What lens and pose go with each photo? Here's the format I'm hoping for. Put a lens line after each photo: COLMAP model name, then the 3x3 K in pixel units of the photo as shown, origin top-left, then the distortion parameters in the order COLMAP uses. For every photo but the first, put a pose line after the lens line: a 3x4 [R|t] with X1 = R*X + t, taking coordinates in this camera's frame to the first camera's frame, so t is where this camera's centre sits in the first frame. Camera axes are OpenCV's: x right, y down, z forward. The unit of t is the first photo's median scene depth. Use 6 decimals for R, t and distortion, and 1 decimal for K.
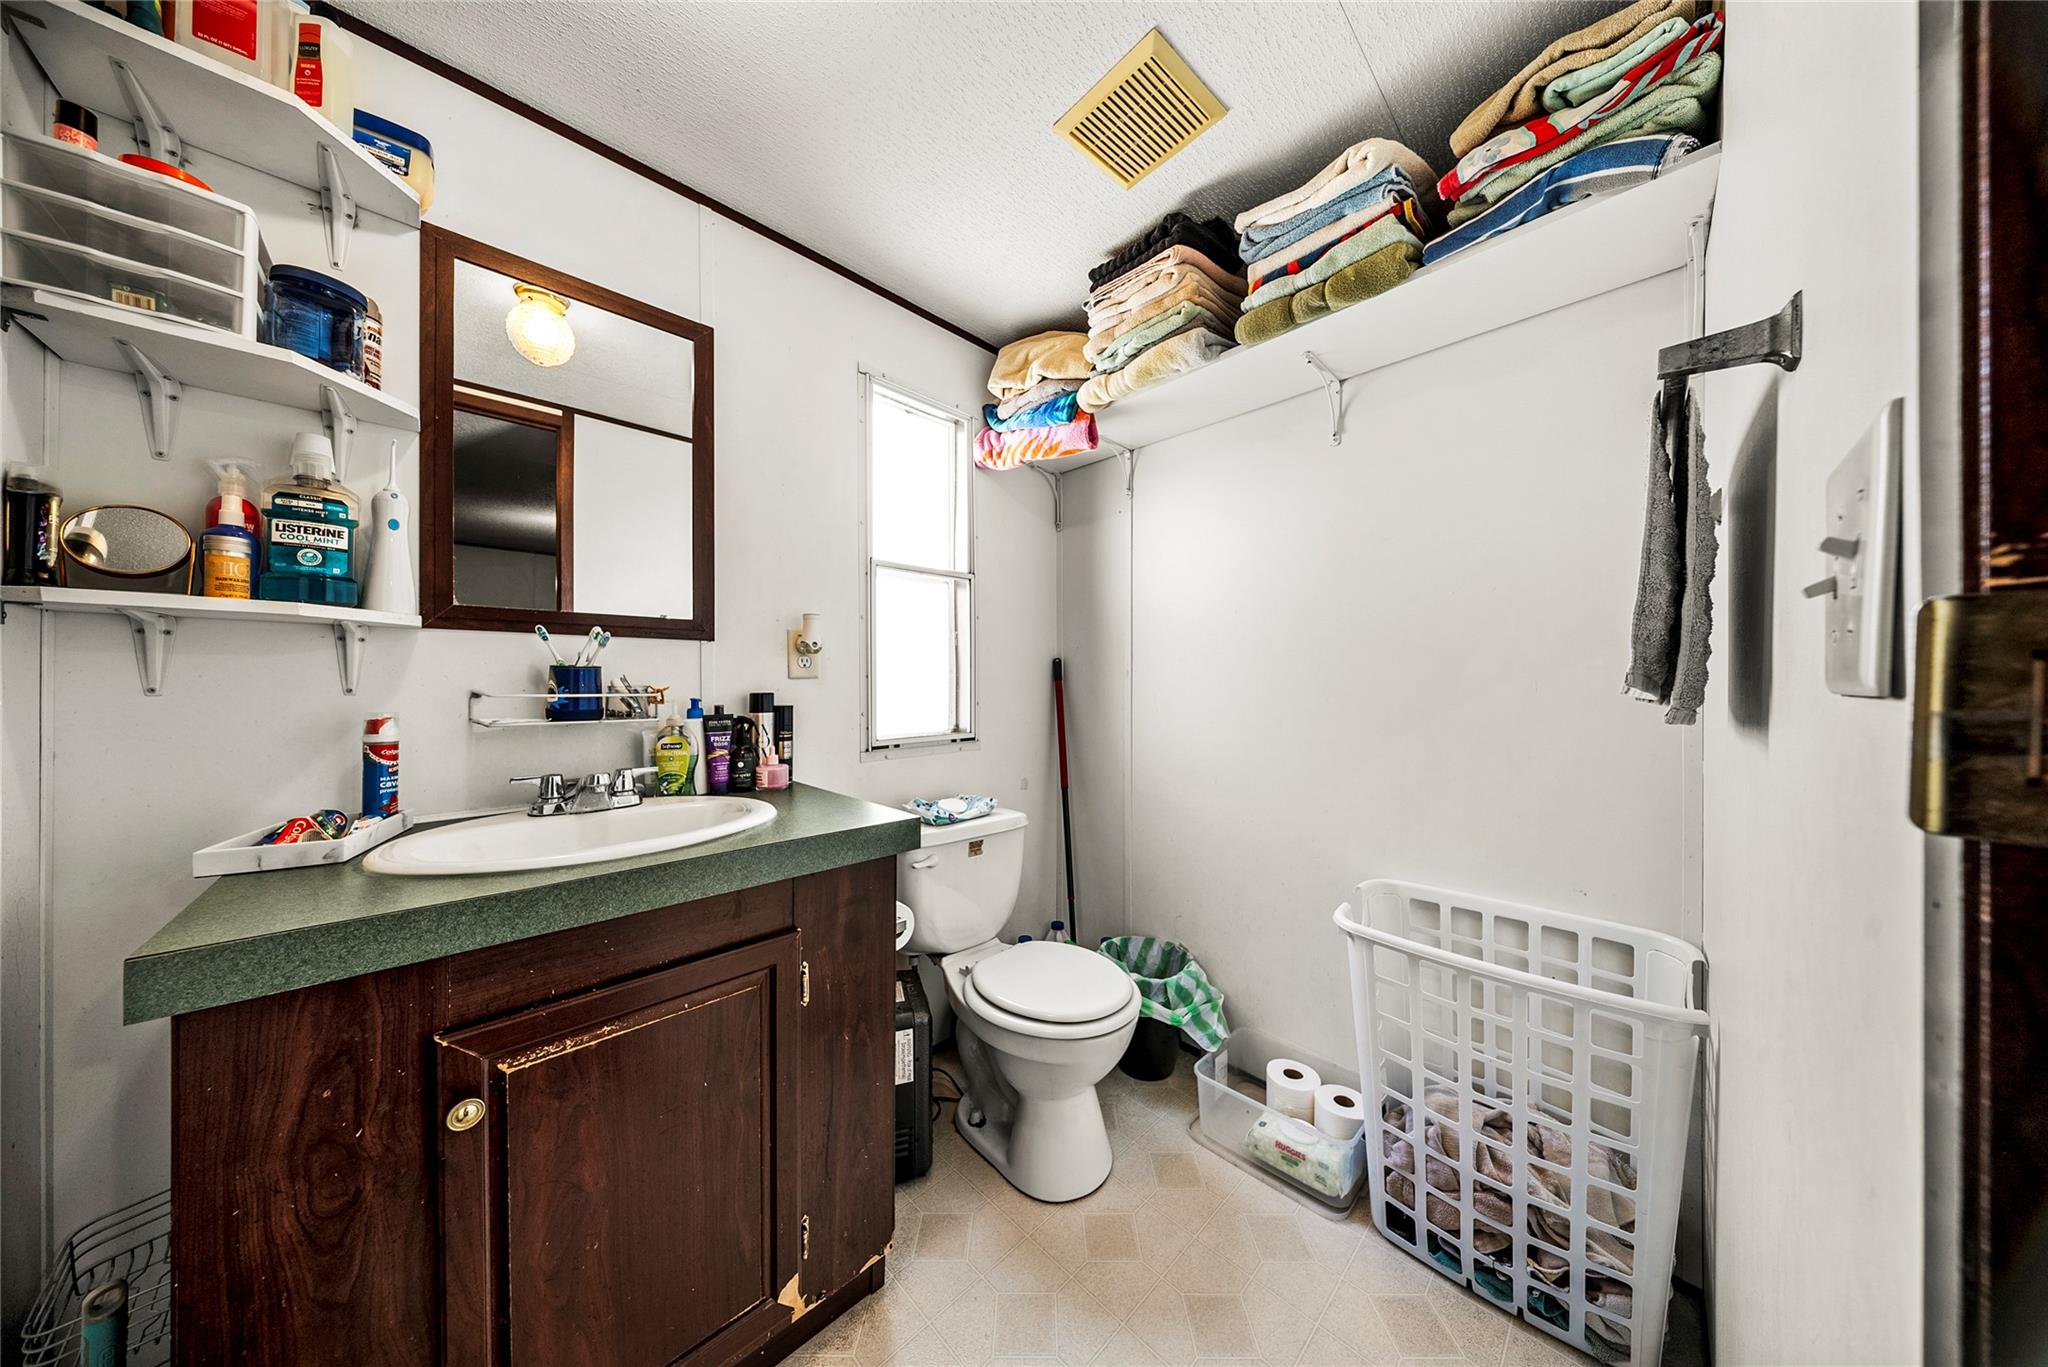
lens RADIAL K [[612.3, 0, 1029.9], [0, 612.3, 677.9], [0, 0, 1]] dist [0.004736, -0.004282]
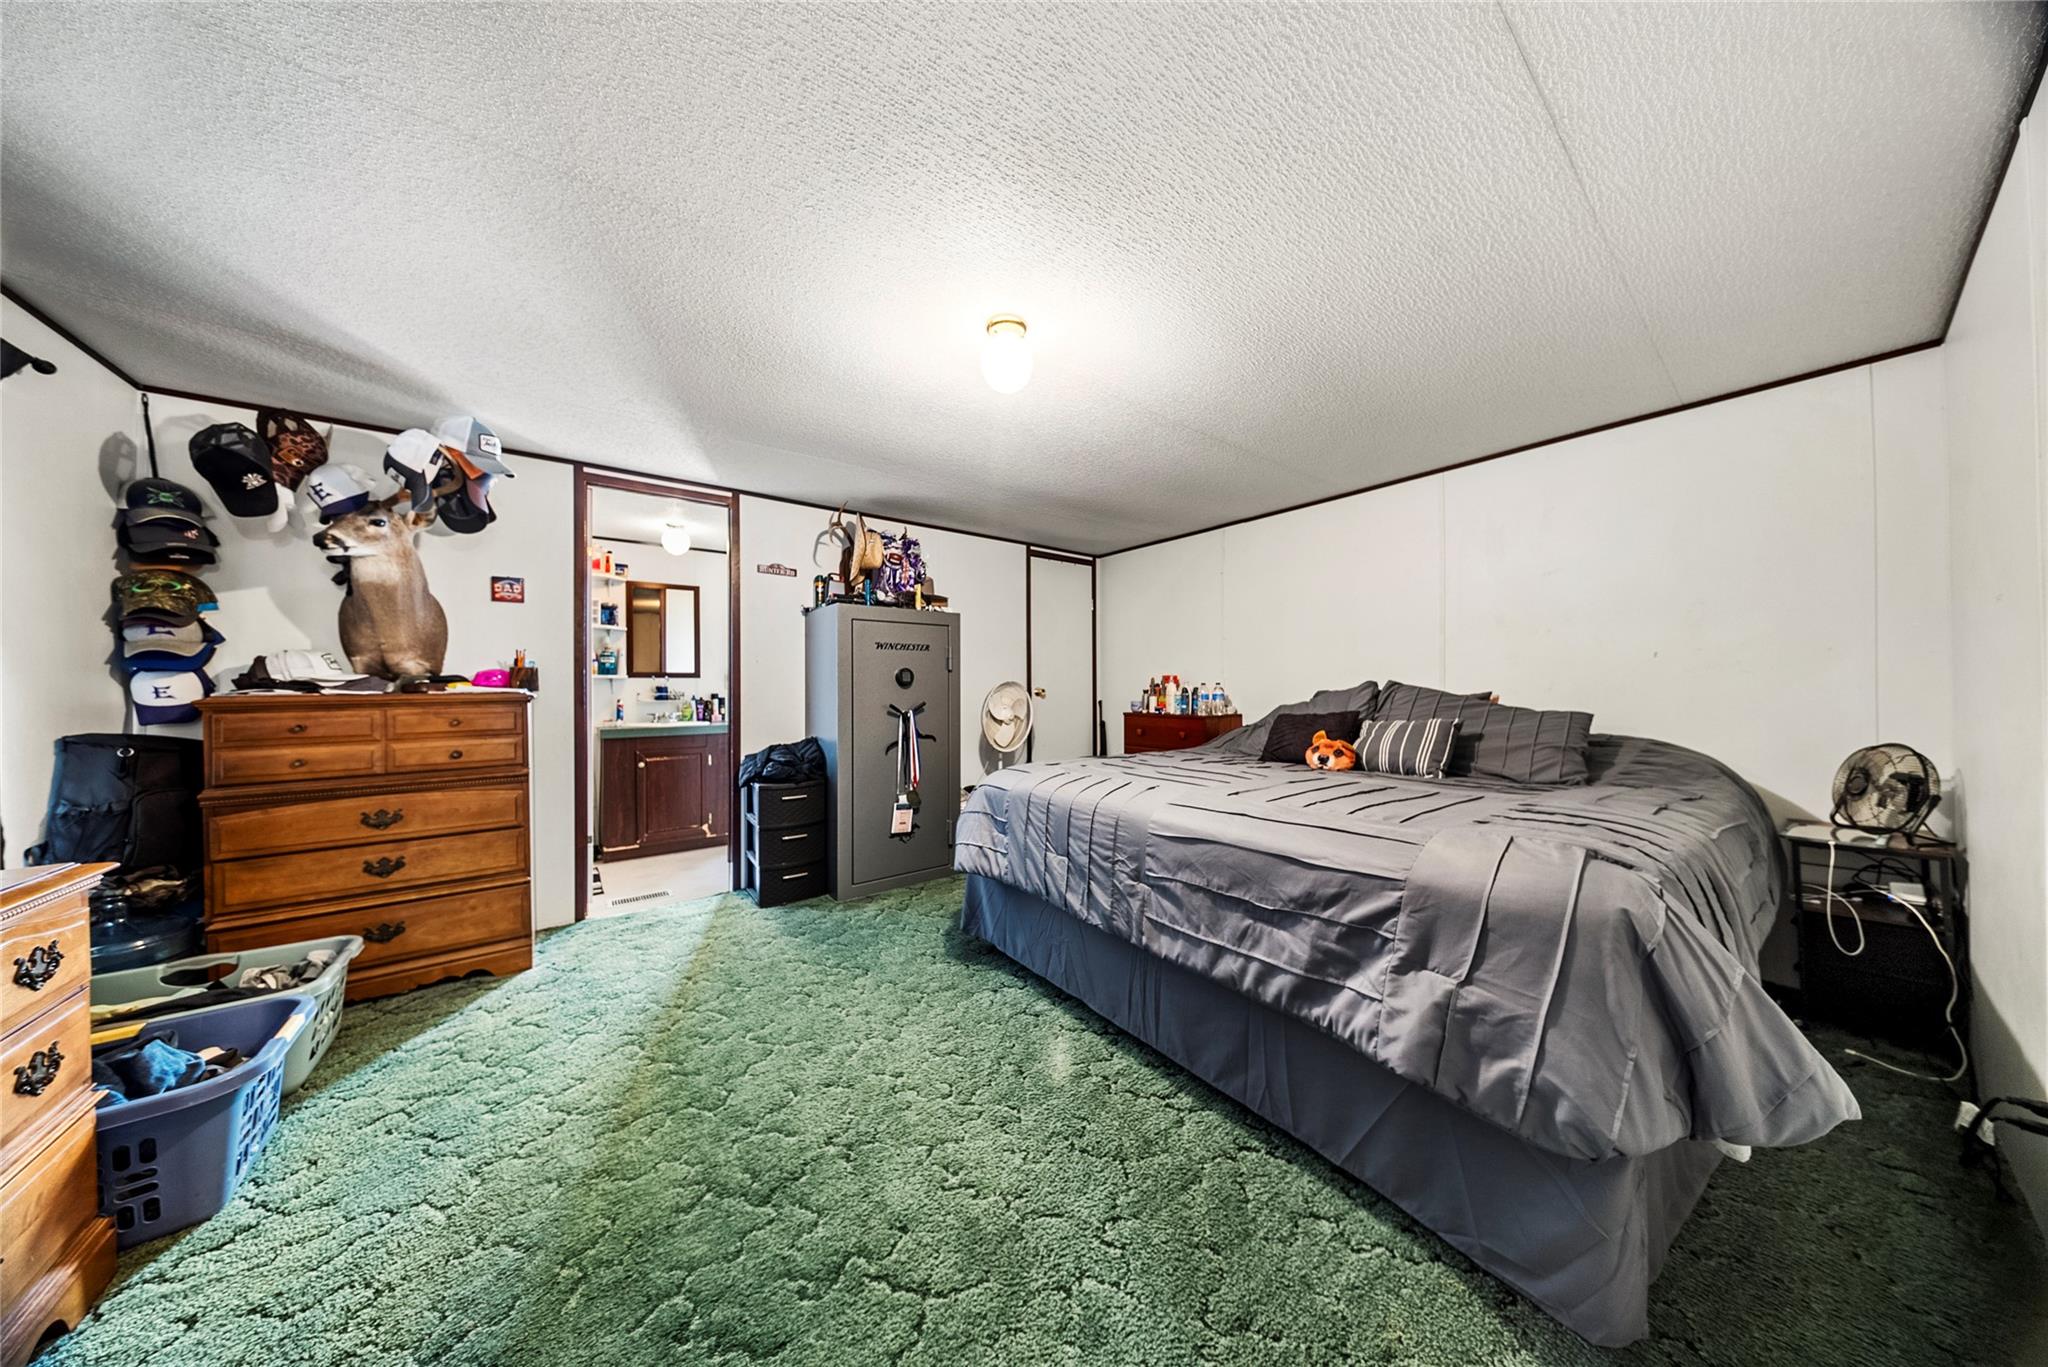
lens RADIAL K [[612.3, 0, 1029.9], [0, 612.3, 677.9], [0, 0, 1]] dist [0.004736, -0.004282]
pose [[0.991168, -0.016690, -0.131560, 2.101288], [0.014587, 0.999750, -0.016929, 0.025611], [0.131810, 0.014860, 0.991164, -2.569208]]
